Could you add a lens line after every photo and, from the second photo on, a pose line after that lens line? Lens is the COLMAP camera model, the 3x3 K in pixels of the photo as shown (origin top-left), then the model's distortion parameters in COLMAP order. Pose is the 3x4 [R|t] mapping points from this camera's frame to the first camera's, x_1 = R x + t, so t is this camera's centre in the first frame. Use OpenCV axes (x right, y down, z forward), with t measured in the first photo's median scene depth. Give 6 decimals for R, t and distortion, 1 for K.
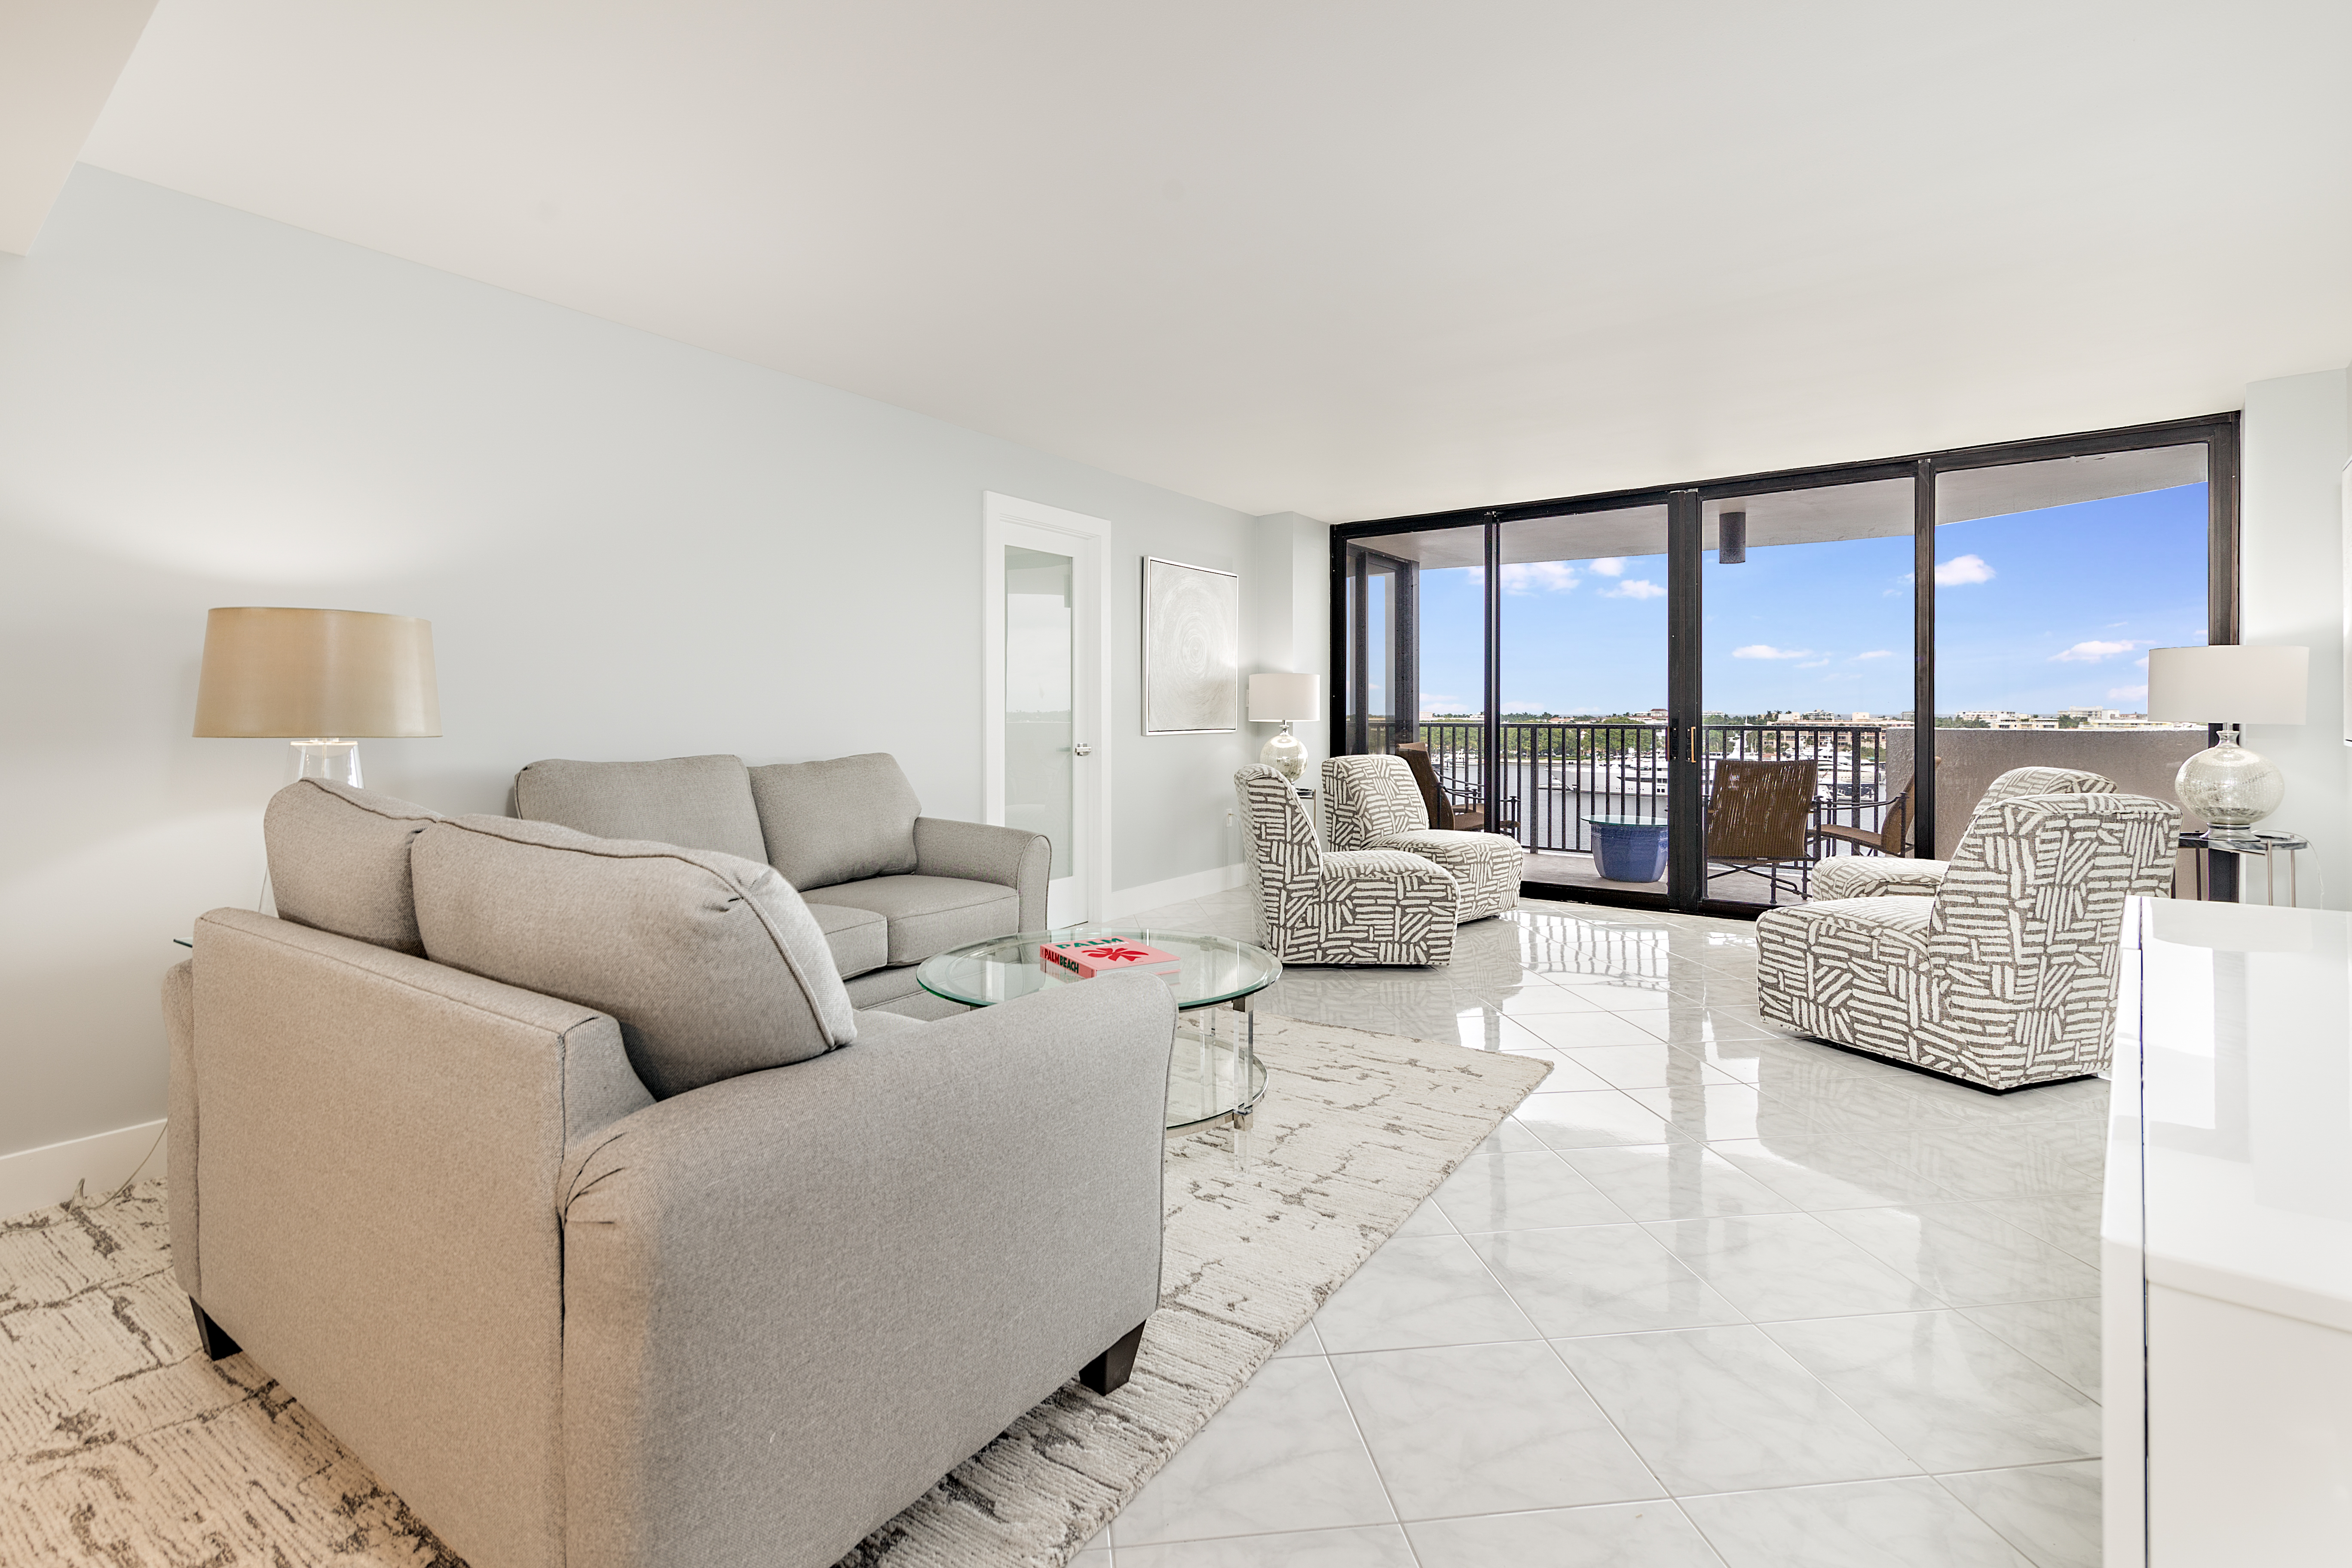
lens RADIAL K [[1078.0, 0, 1173.4], [0, 1078.0, 734.7], [0, 0, 1]] dist [-0.000347, -0.000581]
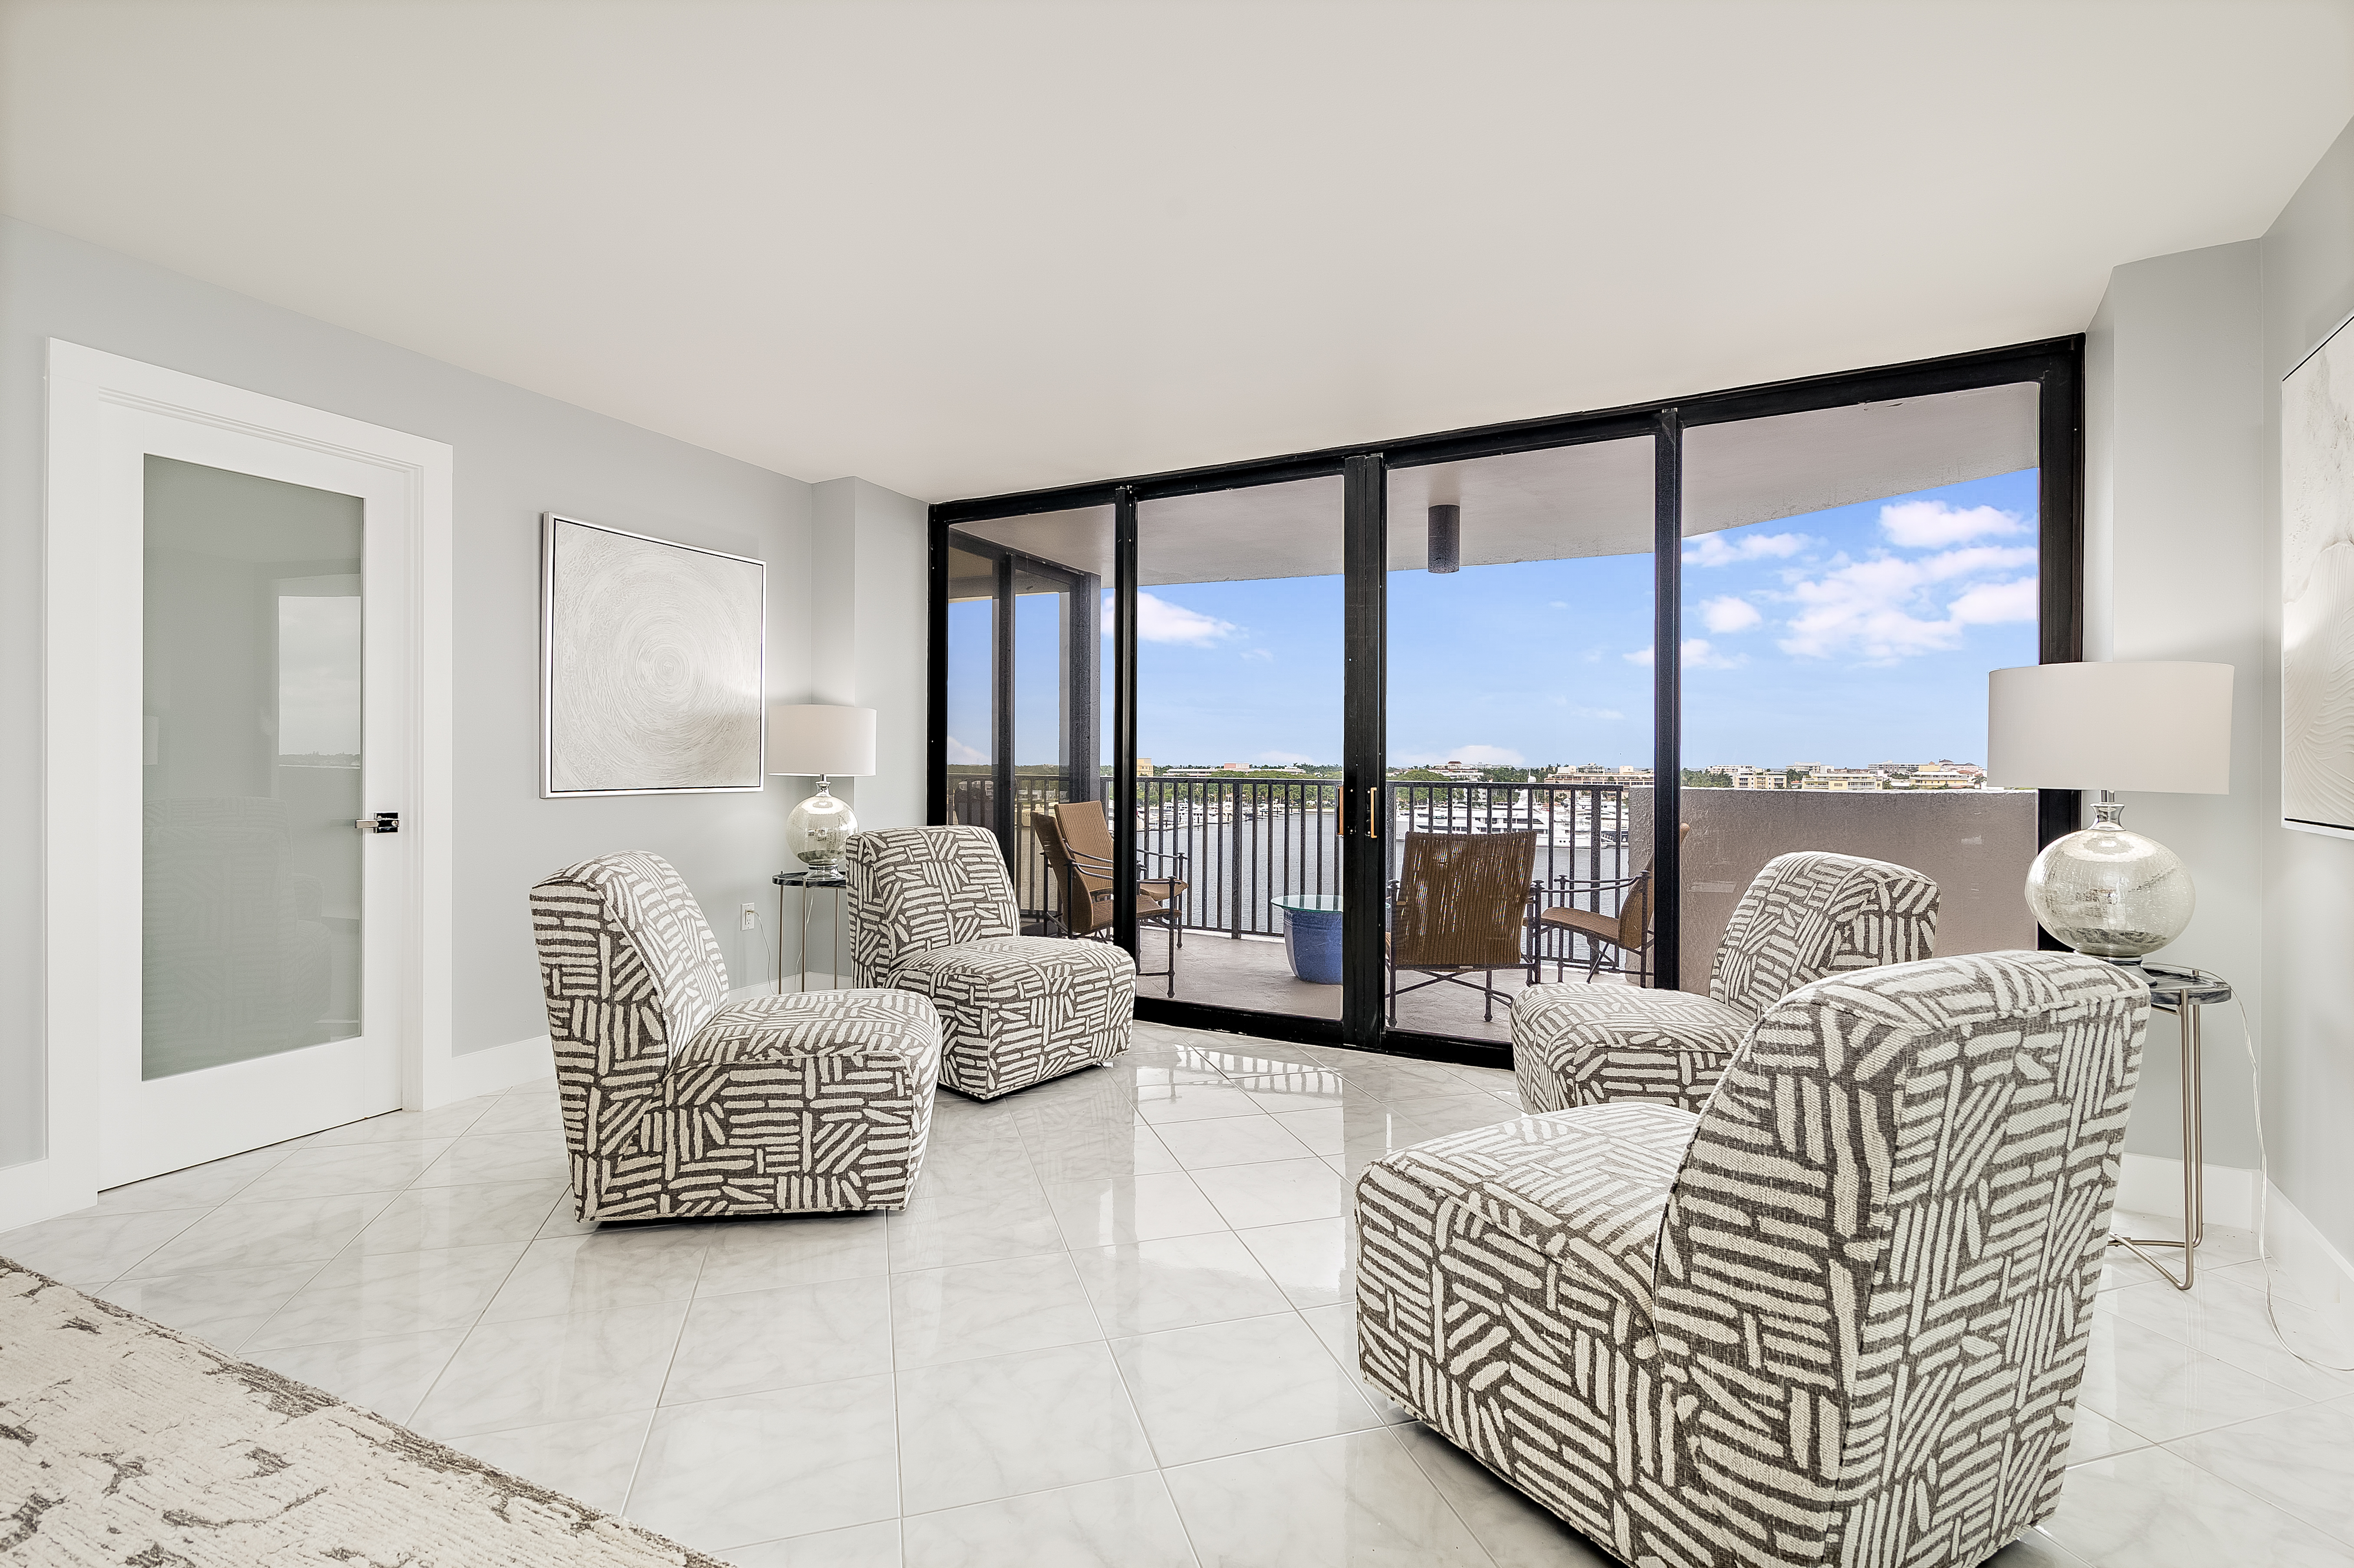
lens RADIAL K [[1072.0, 0, 1177.0], [0, 1072.0, 784.0], [0, 0, 1]] dist [-0.004843, -0.000390]
pose [[0.985616, 0.003286, 0.168966, 0.399357], [-0.003163, 0.999995, -0.000993, -0.013660], [-0.168969, 0.000444, 0.985621, 0.554081]]
